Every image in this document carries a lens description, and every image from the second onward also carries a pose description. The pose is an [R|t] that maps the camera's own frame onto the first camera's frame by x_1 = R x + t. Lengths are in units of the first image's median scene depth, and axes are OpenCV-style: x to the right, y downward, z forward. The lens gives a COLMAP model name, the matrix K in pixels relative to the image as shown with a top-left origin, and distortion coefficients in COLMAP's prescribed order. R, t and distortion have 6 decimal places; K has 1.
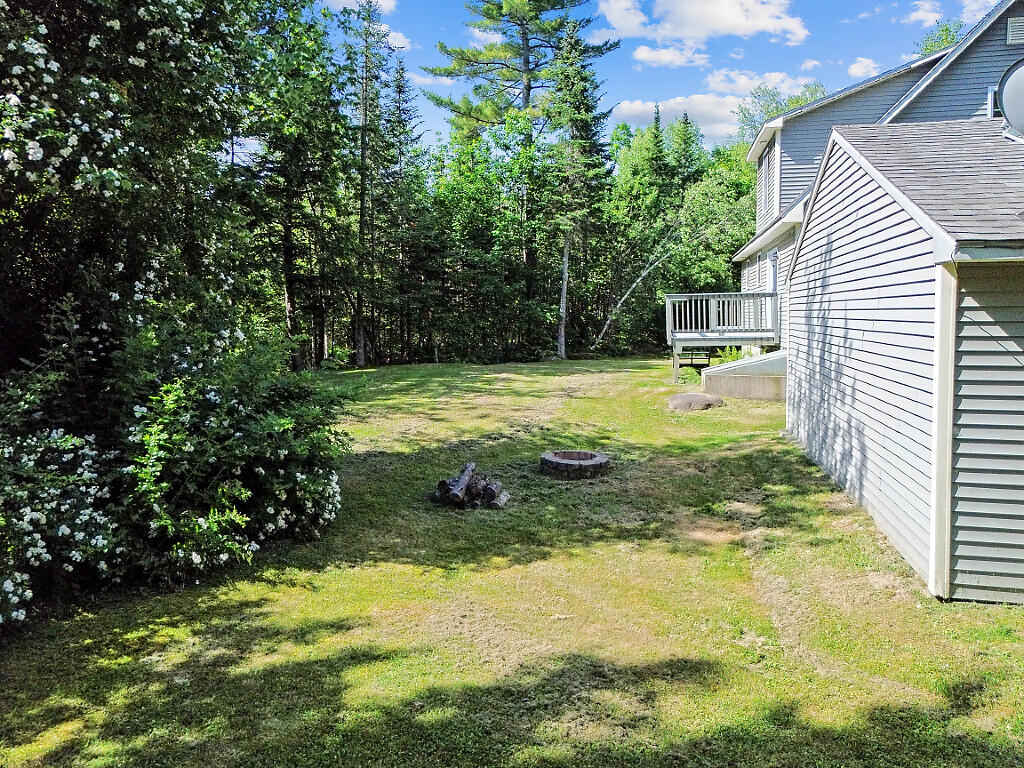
lens RADIAL K [[720.2, 0, 512.0], [0, 720.2, 384.0], [0, 0, 1]] dist [0.050408, -0.002536]
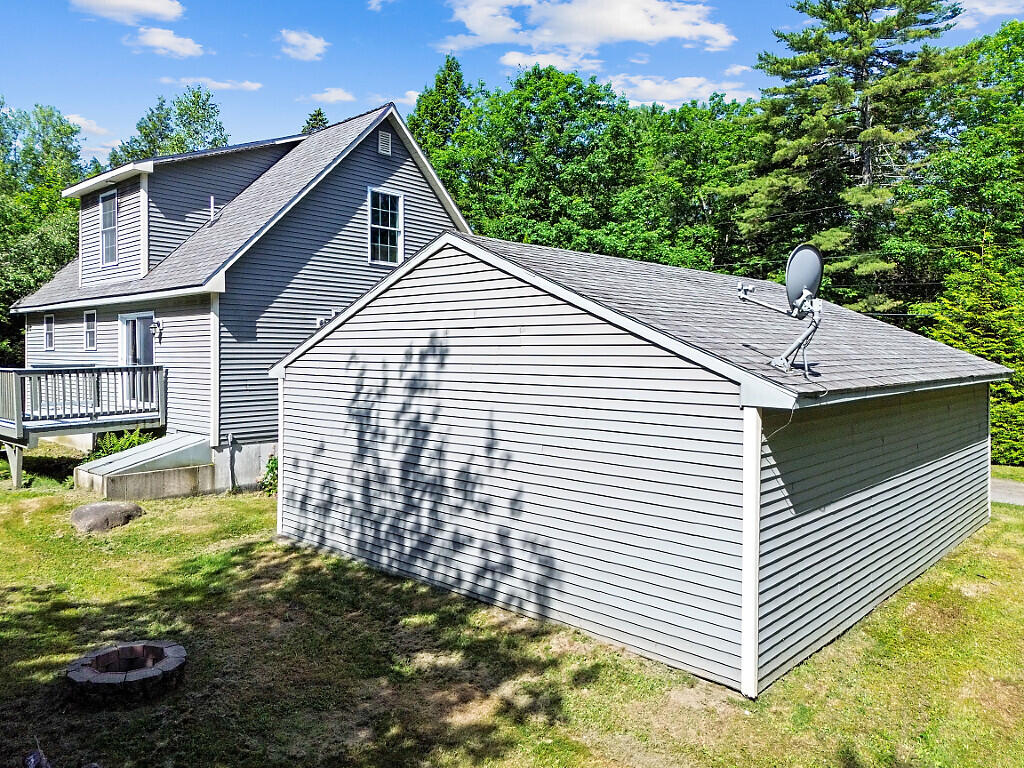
lens RADIAL K [[720.2, 0, 512.0], [0, 720.2, 384.0], [0, 0, 1]] dist [0.050408, -0.002536]
pose [[0.522914, -0.023889, 0.852051, -0.348671], [0.078566, 0.996703, -0.020273, -0.125558], [-0.848757, 0.077543, 0.523067, 0.446187]]
